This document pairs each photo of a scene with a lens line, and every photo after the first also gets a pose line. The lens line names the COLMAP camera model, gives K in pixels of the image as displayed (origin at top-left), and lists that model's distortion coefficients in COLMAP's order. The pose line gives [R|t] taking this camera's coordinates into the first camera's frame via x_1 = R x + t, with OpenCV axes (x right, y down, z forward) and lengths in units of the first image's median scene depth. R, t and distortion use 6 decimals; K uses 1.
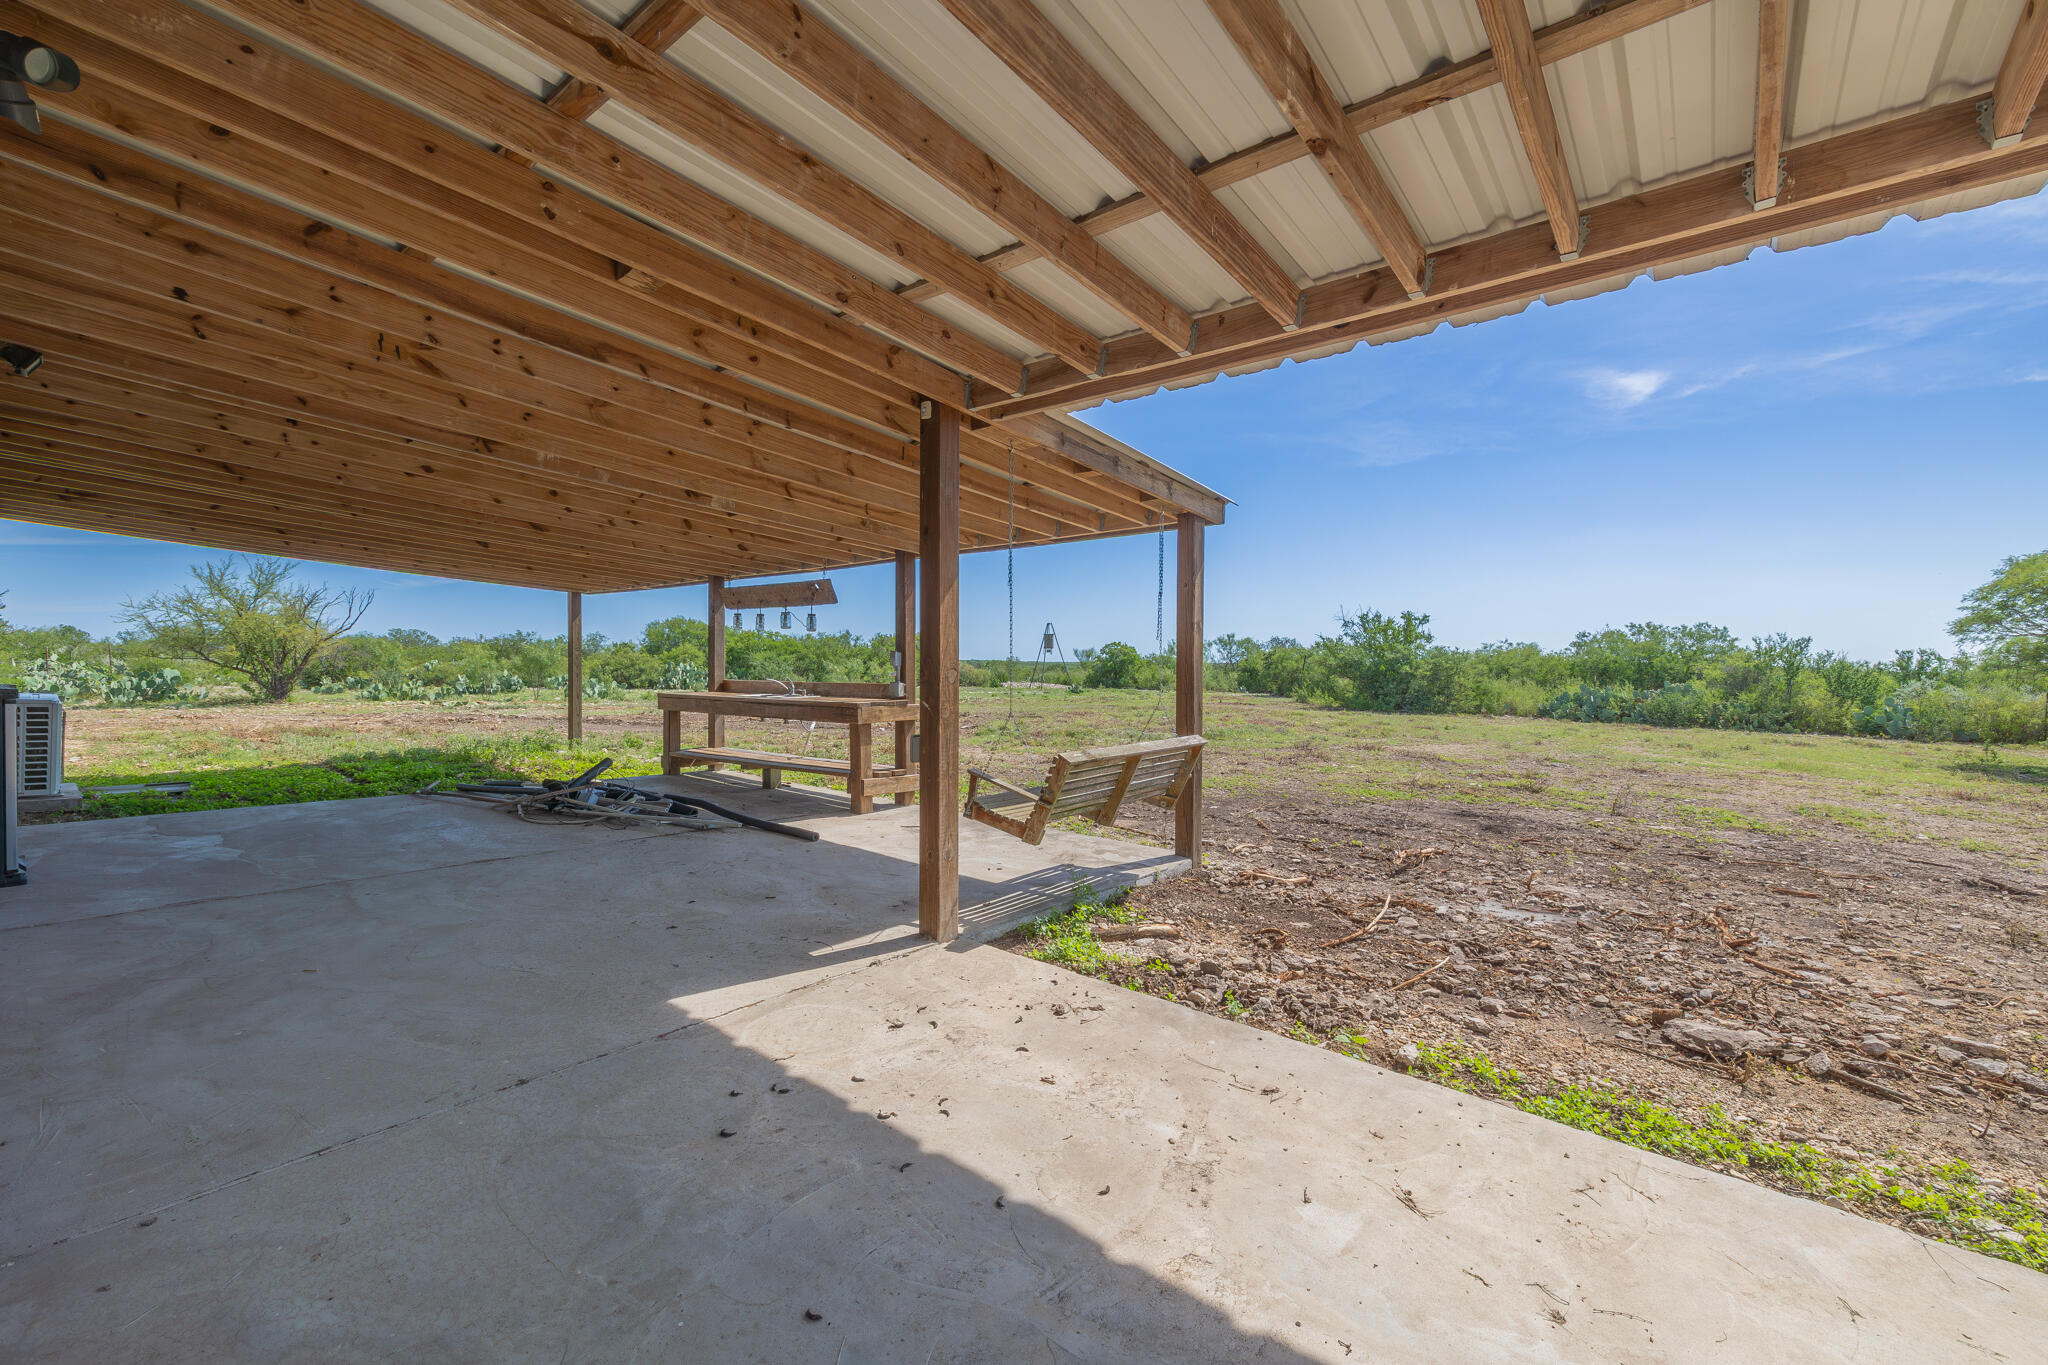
lens RADIAL K [[850.5, 0, 1026.8], [0, 850.5, 676.2], [0, 0, 1]] dist [-0.000917, -0.000641]
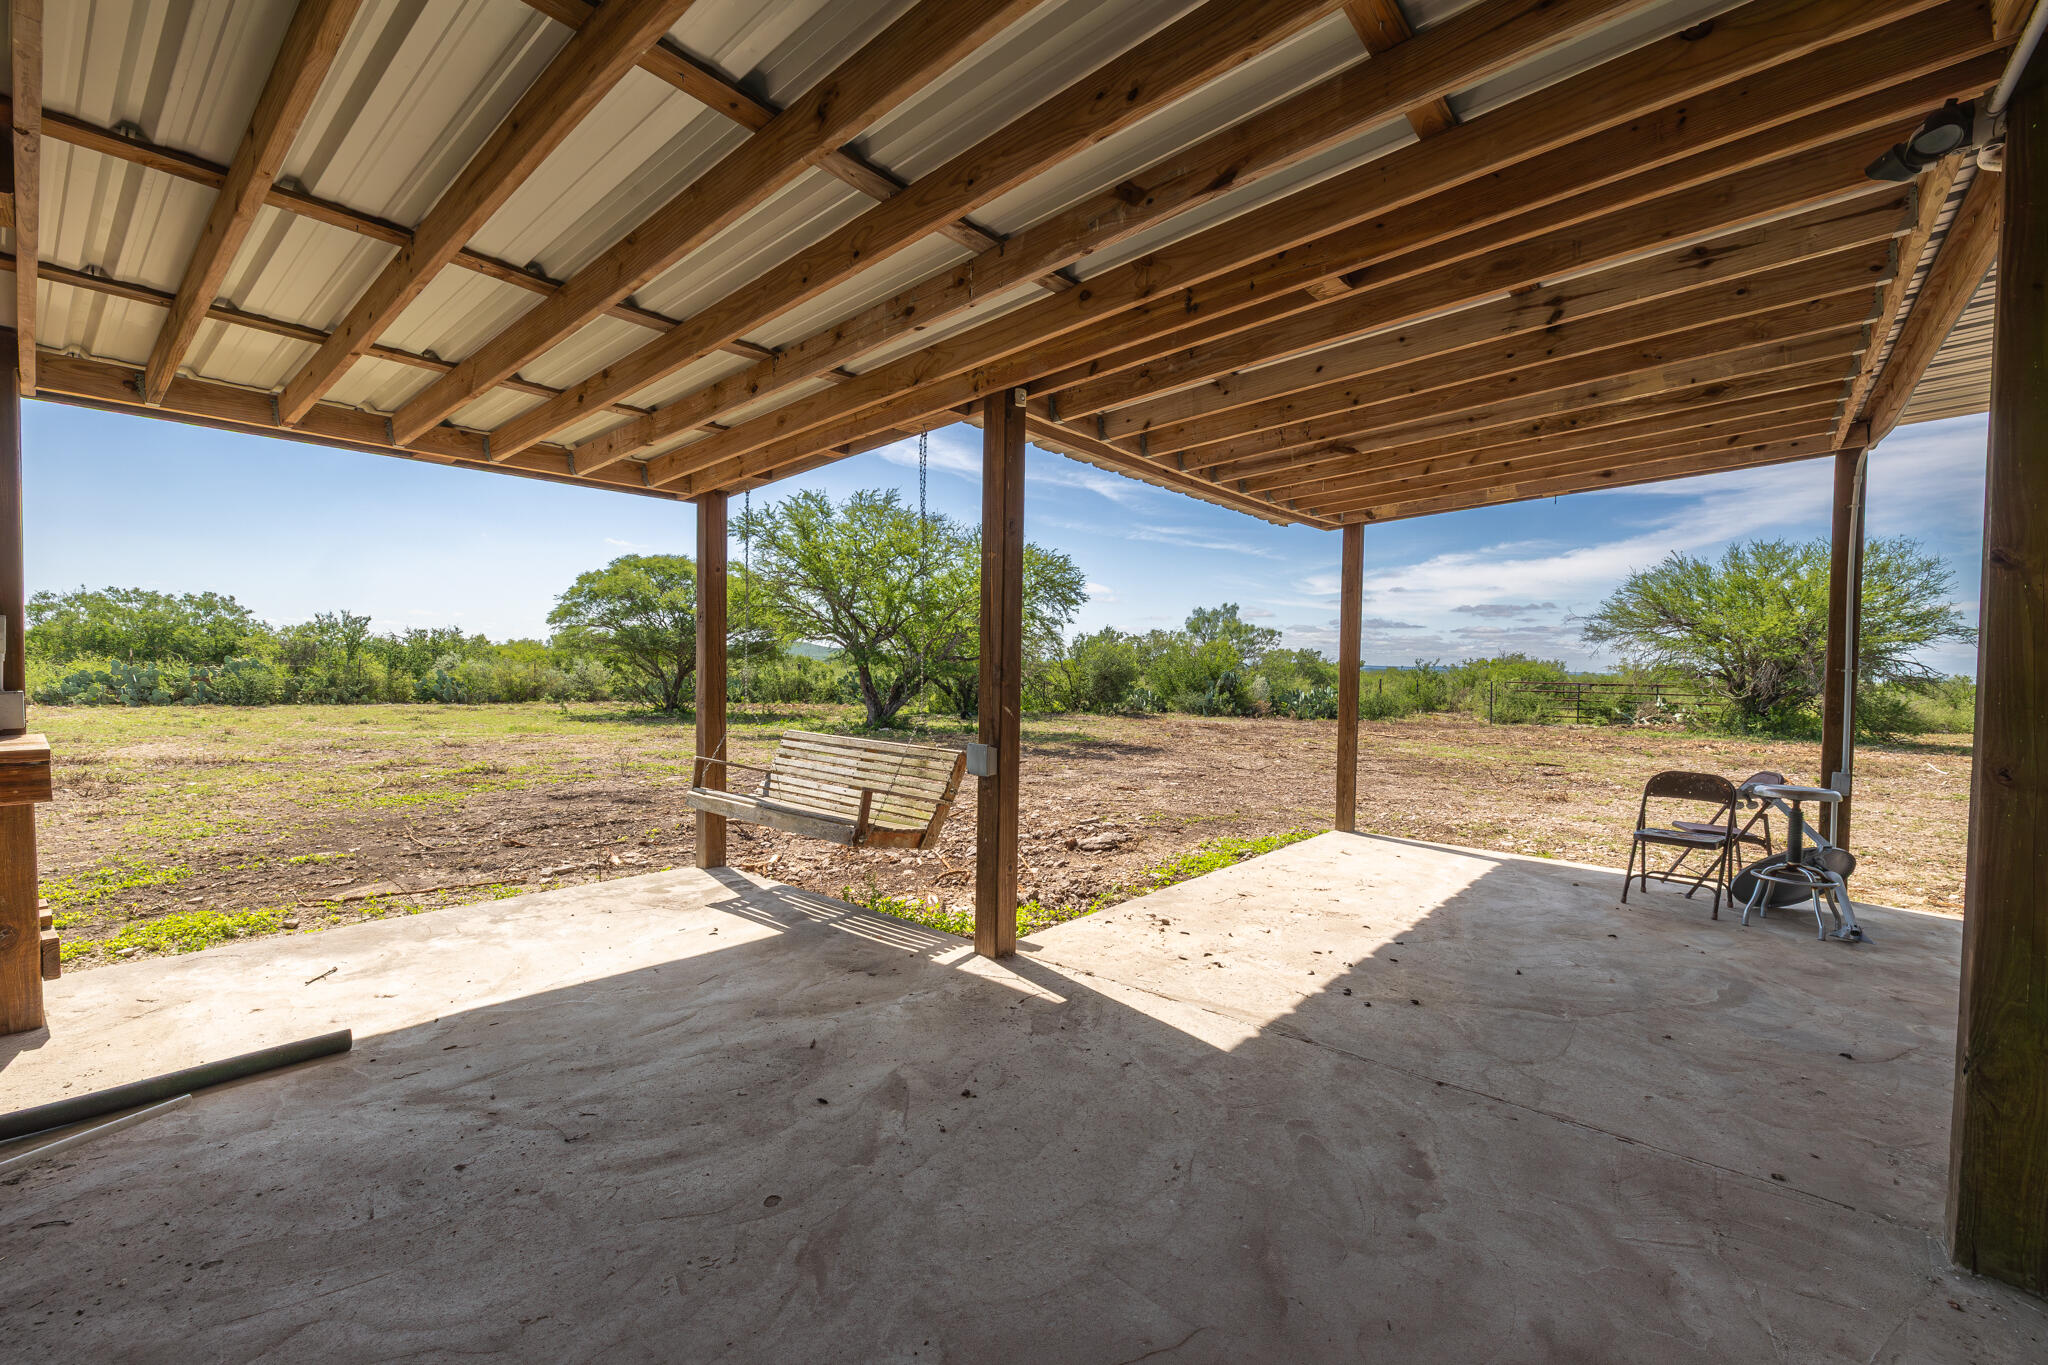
lens RADIAL K [[850.5, 0, 1026.6], [0, 850.5, 681.2], [0, 0, 1]] dist [-0.000917, -0.000641]
pose [[0.007154, -0.034620, 0.999375, -1.251032], [-0.006629, 0.999377, 0.034668, -0.036058], [-0.999952, -0.006873, 0.006920, 1.160789]]
